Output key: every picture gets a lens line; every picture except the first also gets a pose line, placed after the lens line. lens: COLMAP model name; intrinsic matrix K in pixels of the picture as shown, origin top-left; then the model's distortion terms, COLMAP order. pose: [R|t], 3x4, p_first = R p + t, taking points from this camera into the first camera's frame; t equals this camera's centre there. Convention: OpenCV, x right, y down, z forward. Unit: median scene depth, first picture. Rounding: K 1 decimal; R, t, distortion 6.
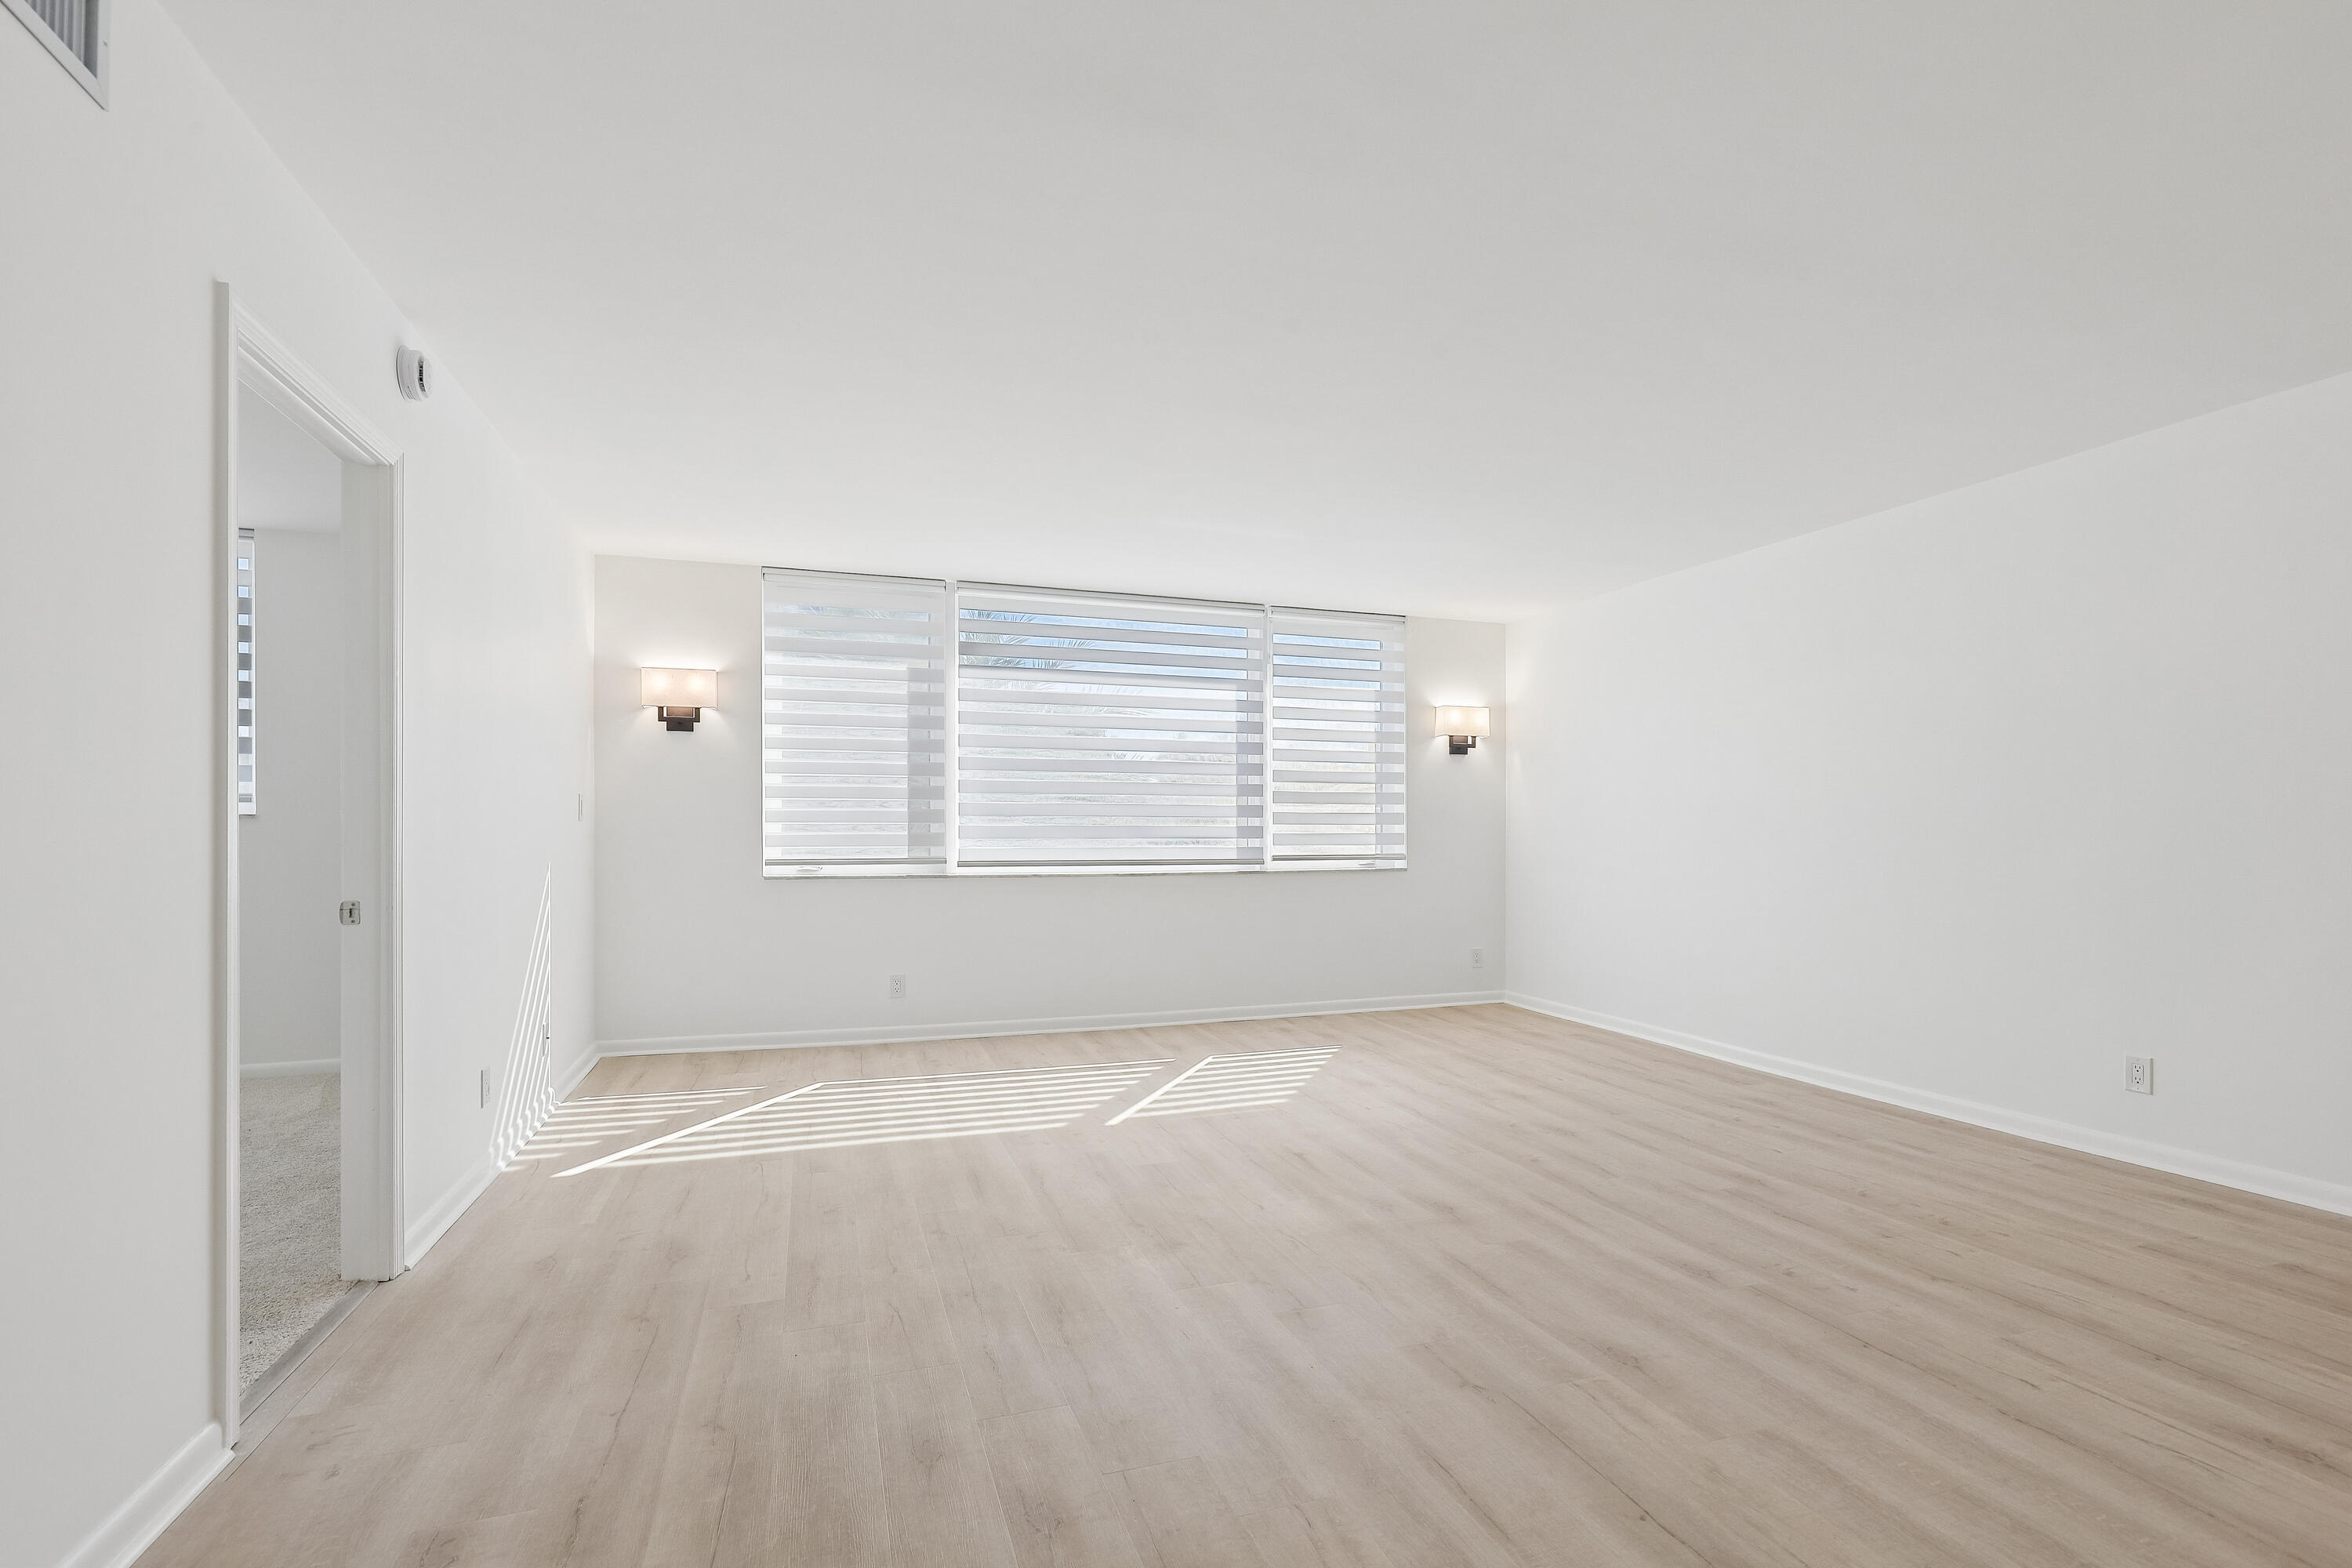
lens RADIAL K [[1108.4, 0, 1224.2], [0, 1108.4, 827.5], [0, 0, 1]] dist [0.000352, -0.000165]
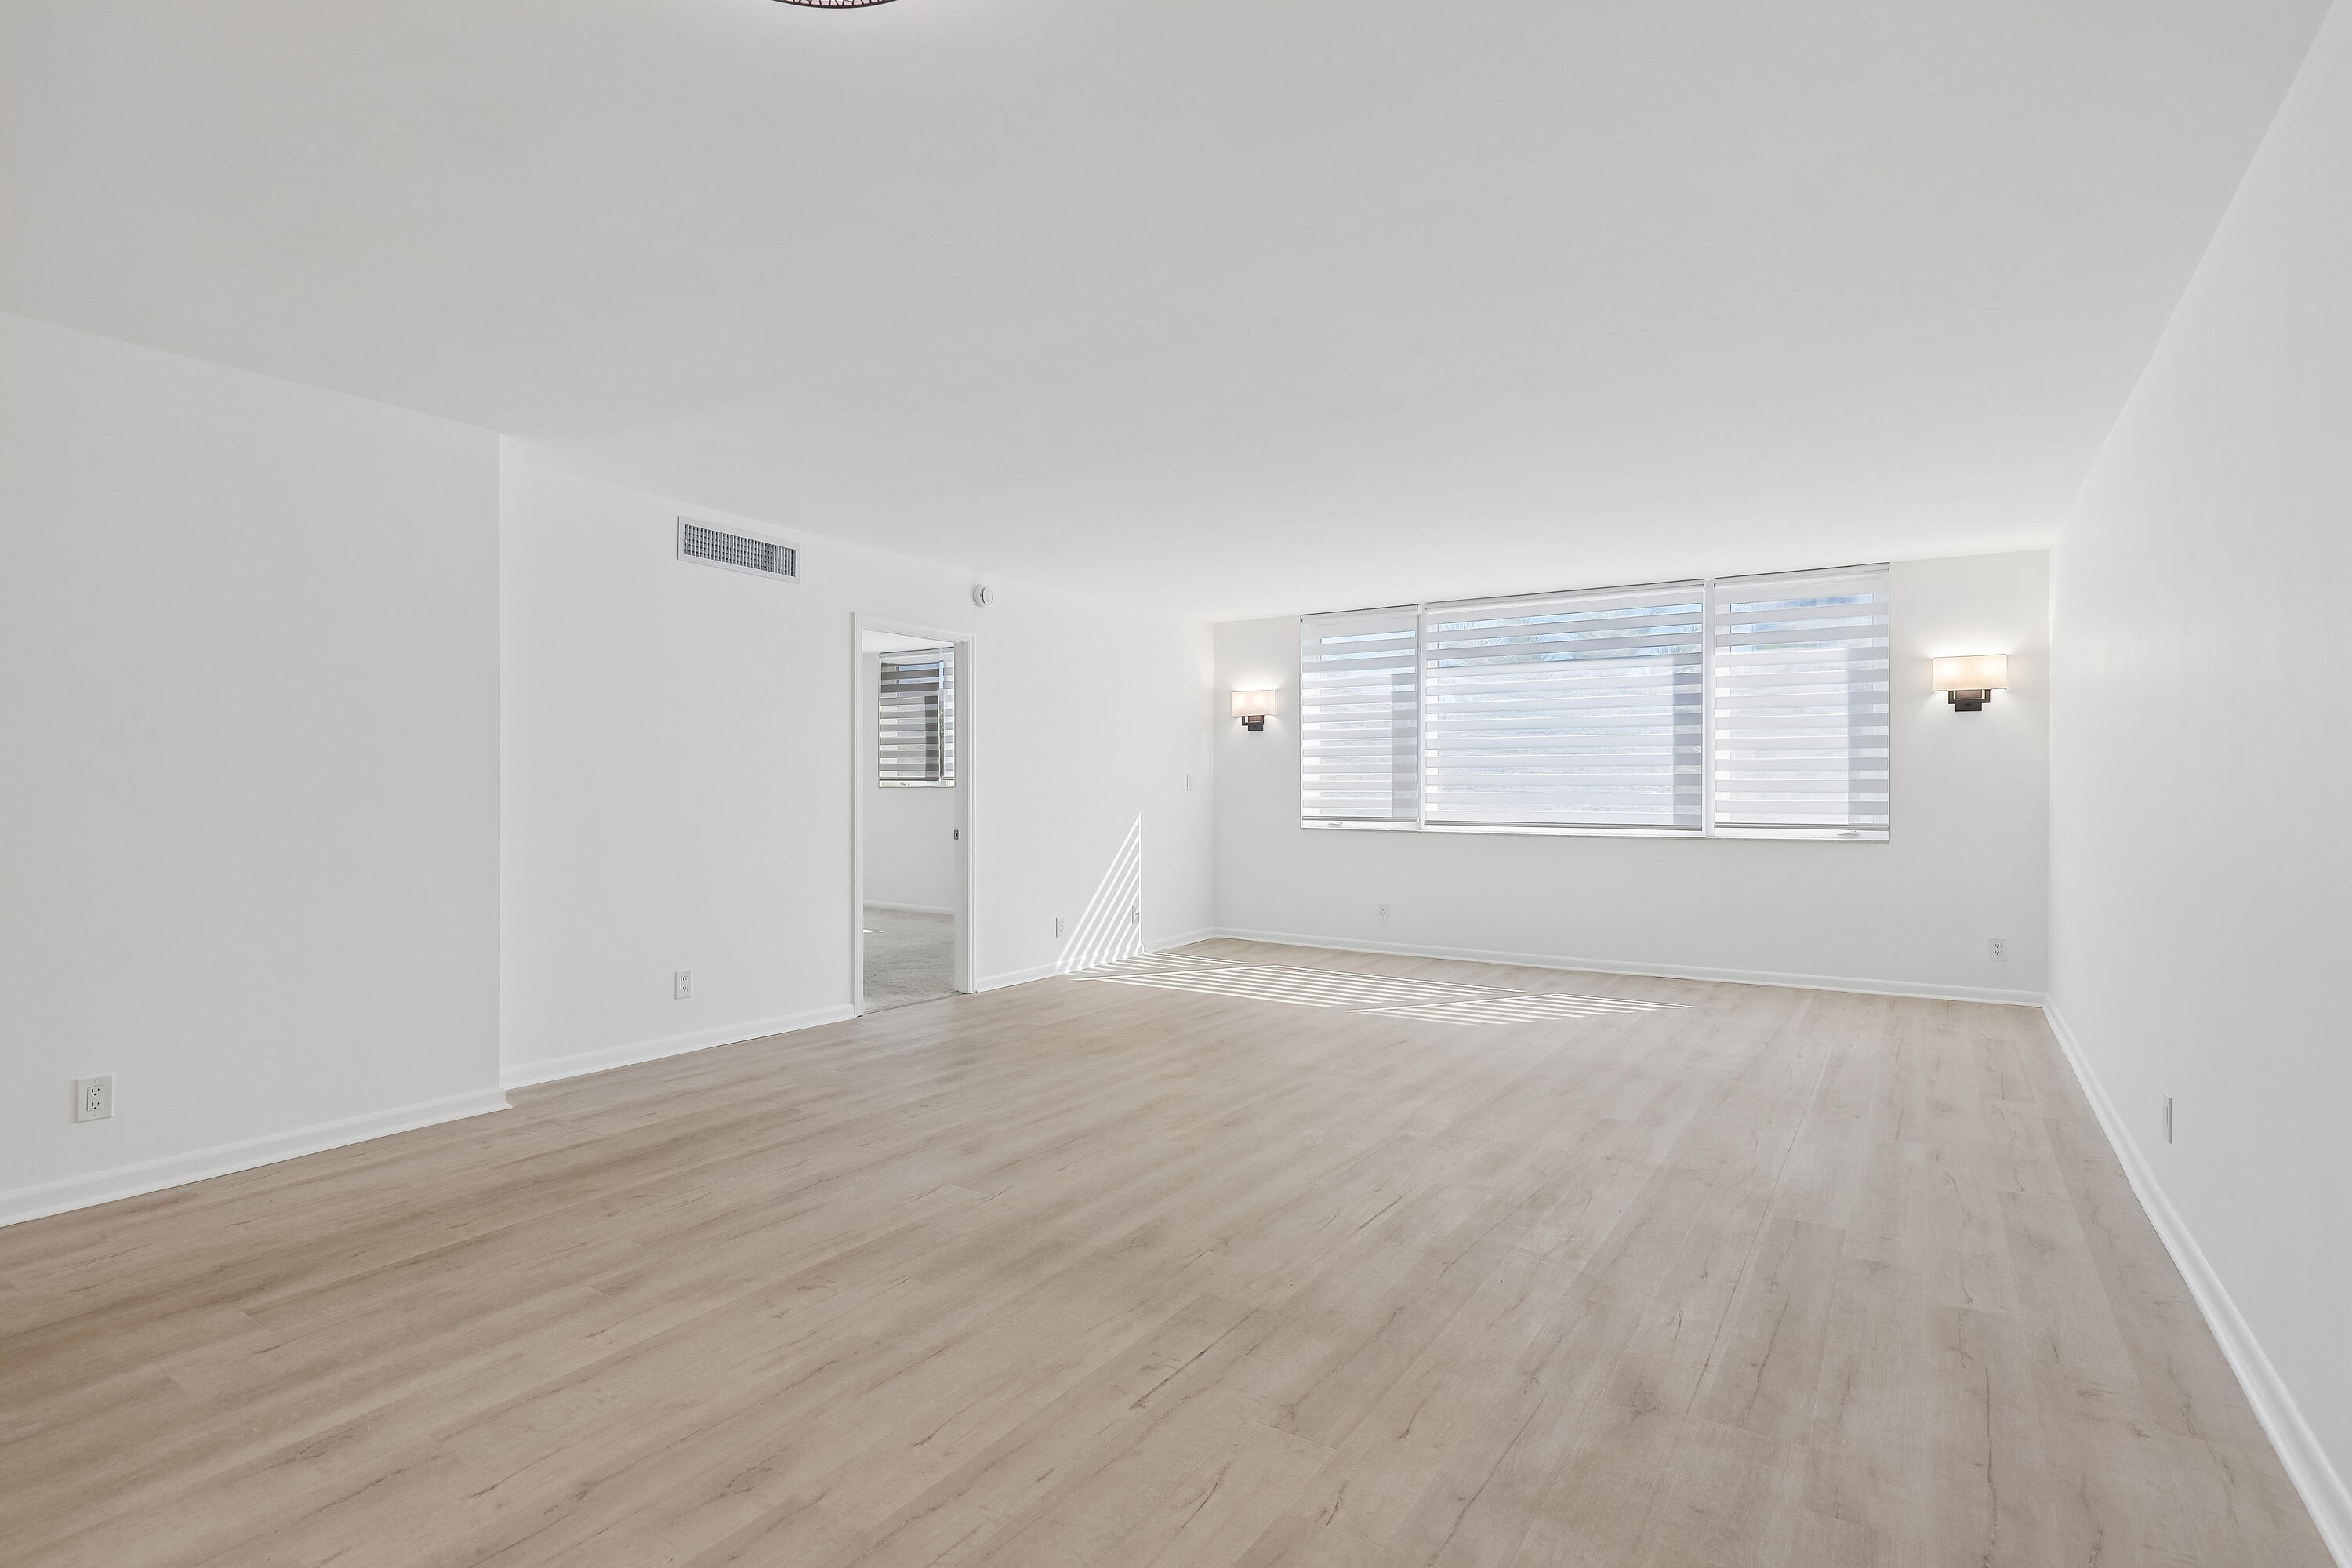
lens RADIAL K [[1165.1, 0, 1171.4], [0, 1165.1, 787.5], [0, 0, 1]] dist [-0.000269, 0.000297]
pose [[0.597473, 0.000576, -0.801889, 0.707310], [0.002946, 0.999991, 0.002913, -0.013602], [0.801884, -0.004103, 0.597466, -0.052611]]
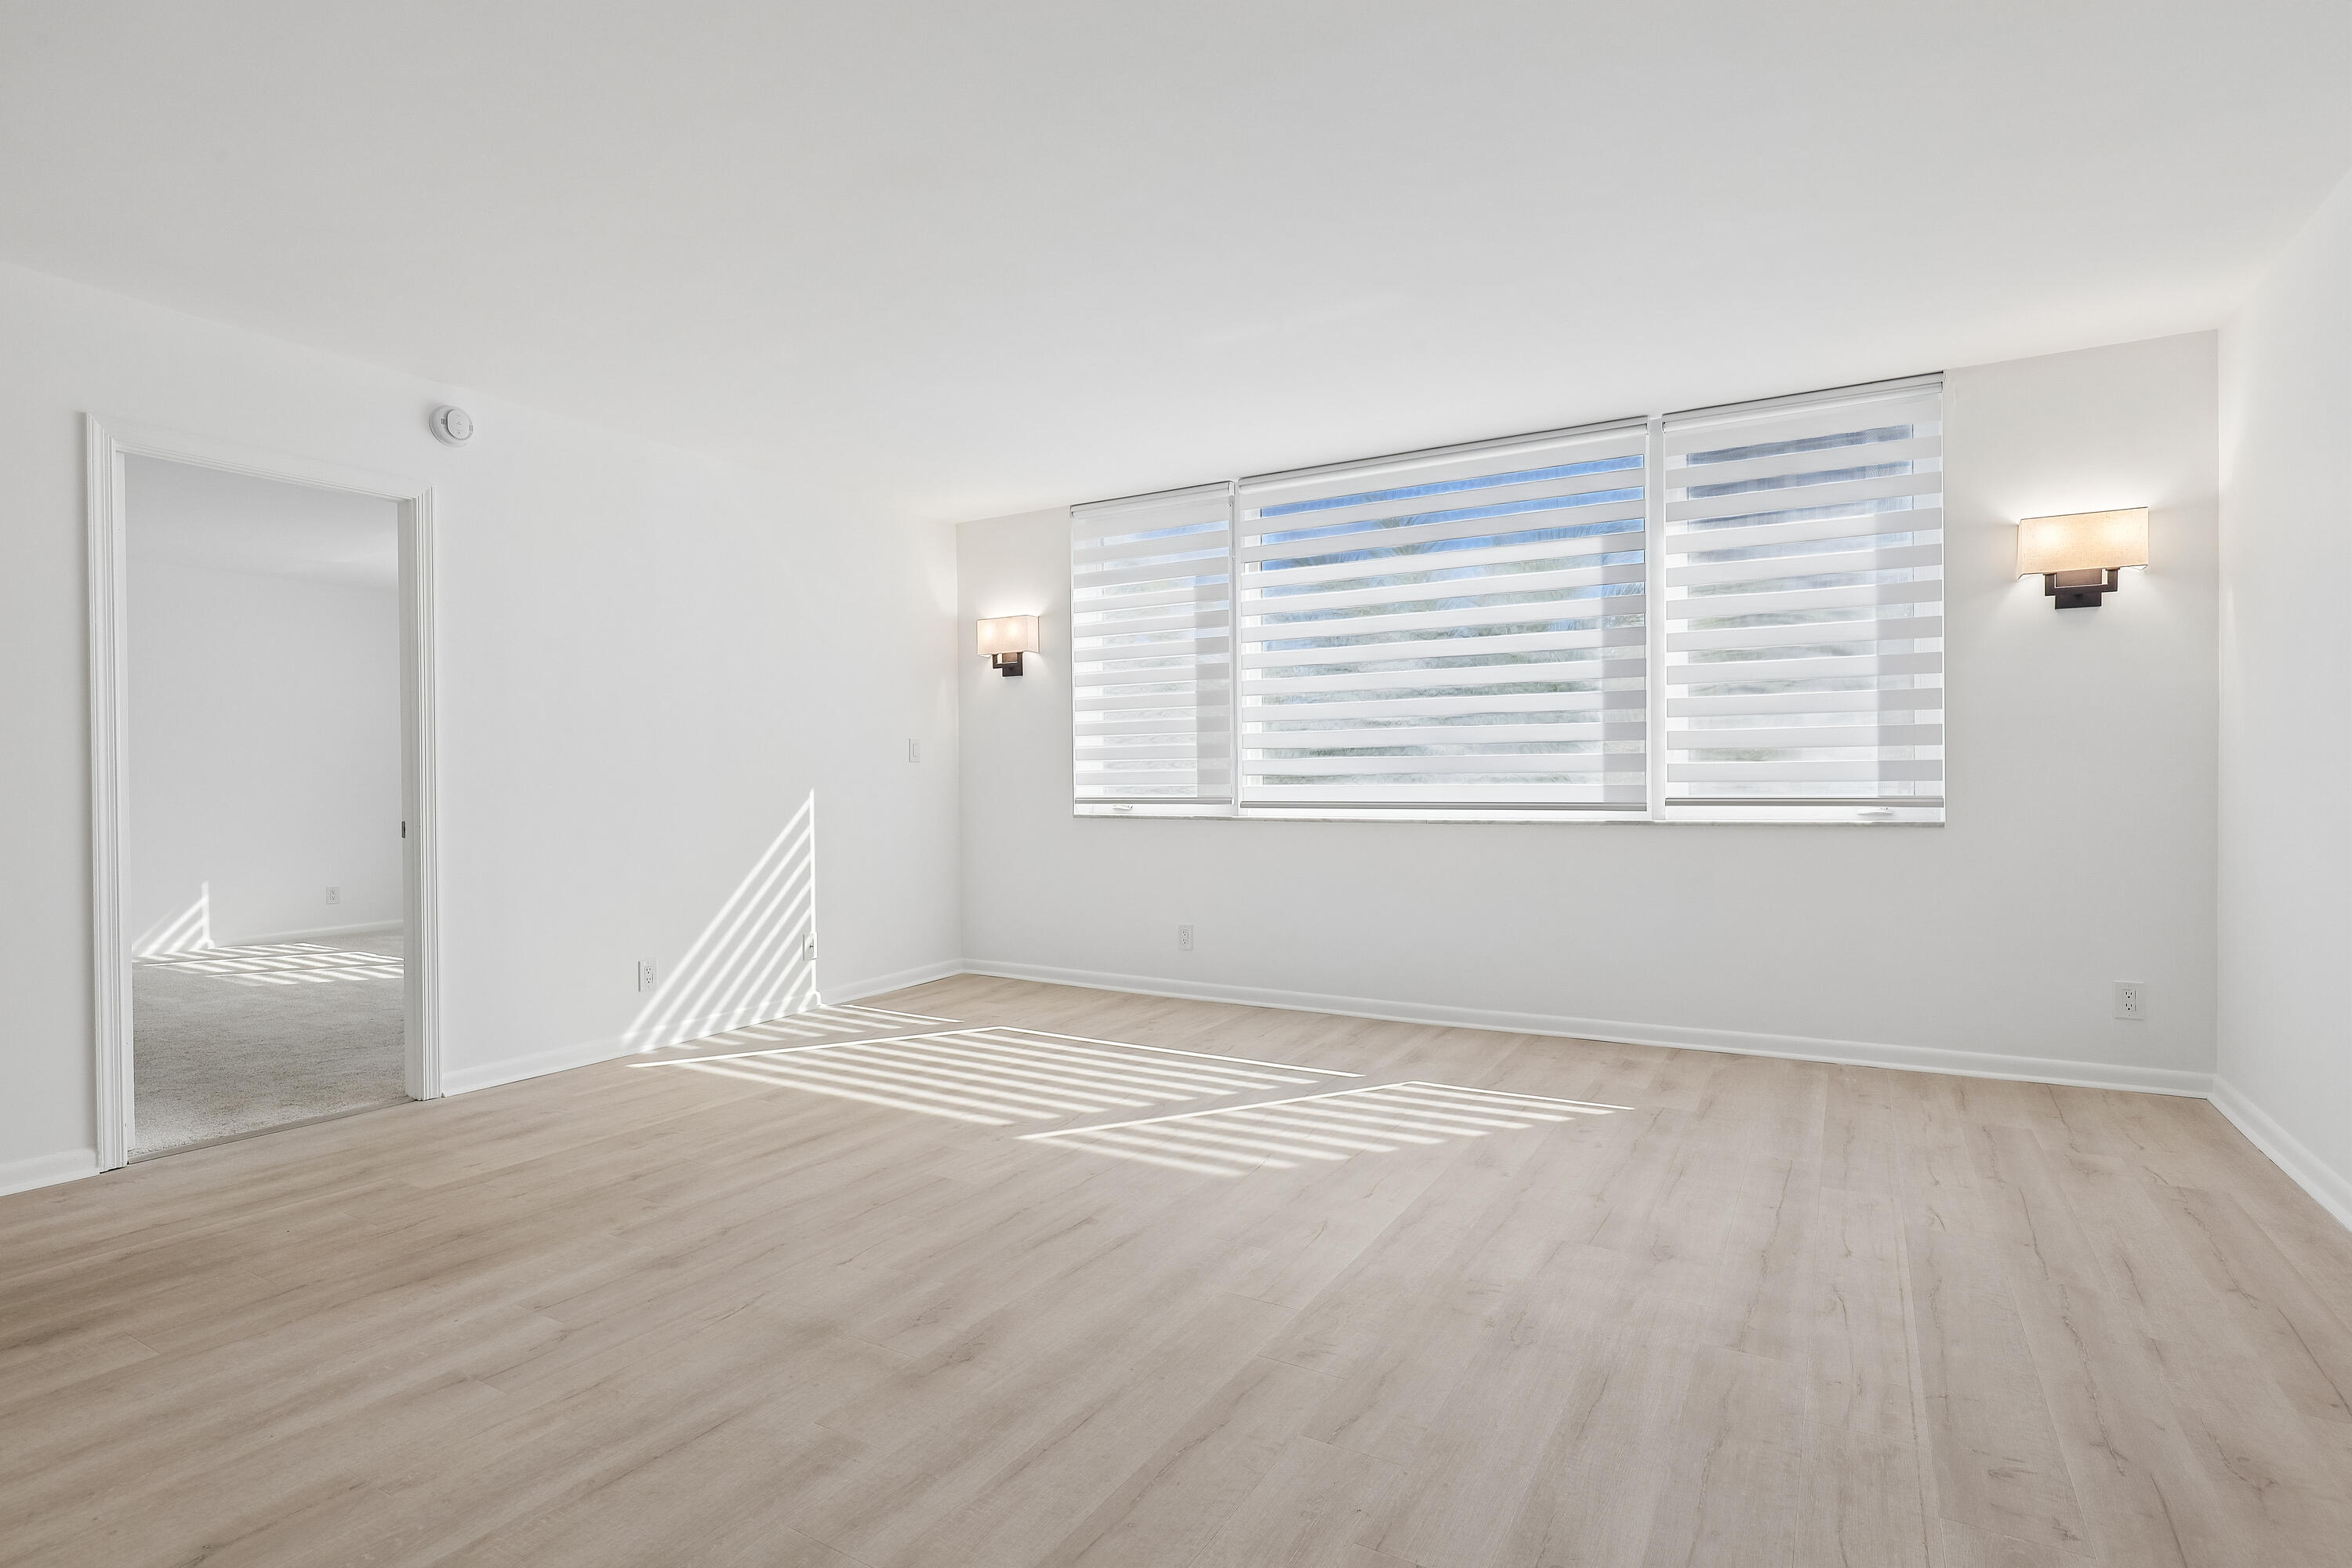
lens RADIAL K [[1165.1, 0, 1171.4], [0, 1165.1, 787.5], [0, 0, 1]] dist [-0.000269, 0.000297]
pose [[0.634585, -0.000895, -0.772853, 0.453650], [0.011596, 0.999898, 0.008363, 0.011857], [0.772766, -0.014269, 0.634530, 0.395774]]
